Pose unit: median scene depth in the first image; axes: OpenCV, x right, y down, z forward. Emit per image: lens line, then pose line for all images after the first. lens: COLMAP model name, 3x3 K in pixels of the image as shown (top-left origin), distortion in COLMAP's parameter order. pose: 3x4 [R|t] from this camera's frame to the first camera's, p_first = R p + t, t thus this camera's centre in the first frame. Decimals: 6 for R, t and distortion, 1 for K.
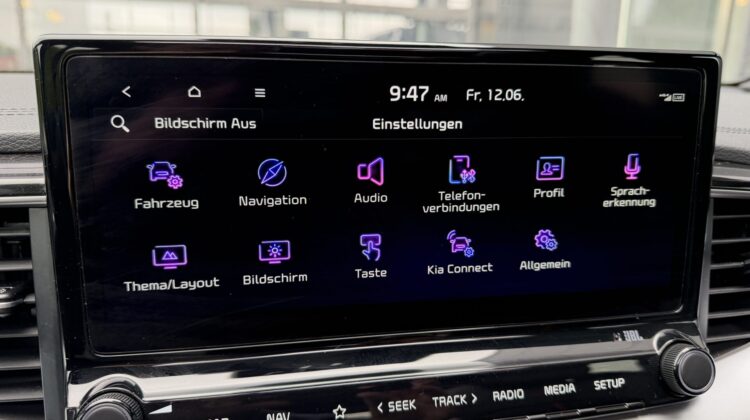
lens RADIAL K [[588.4, 0, 382.4], [0, 588.4, 216.1], [0, 0, 1]] dist [-0.003785, -0.073249]
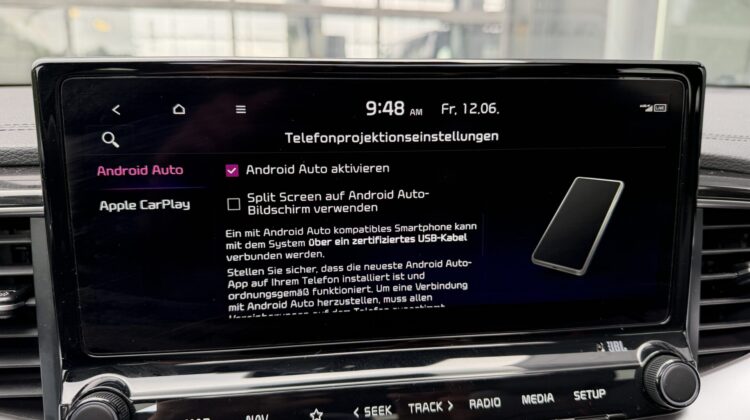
lens RADIAL K [[559.0, 0, 387.4], [0, 559.0, 208.7], [0, 0, 1]] dist [-0.005984, -0.050100]
pose [[0.997313, 0.000630, -0.073256, 0.117794], [-0.002603, 0.999636, -0.026836, -0.004267], [0.073213, 0.026954, 0.996952, 0.020108]]
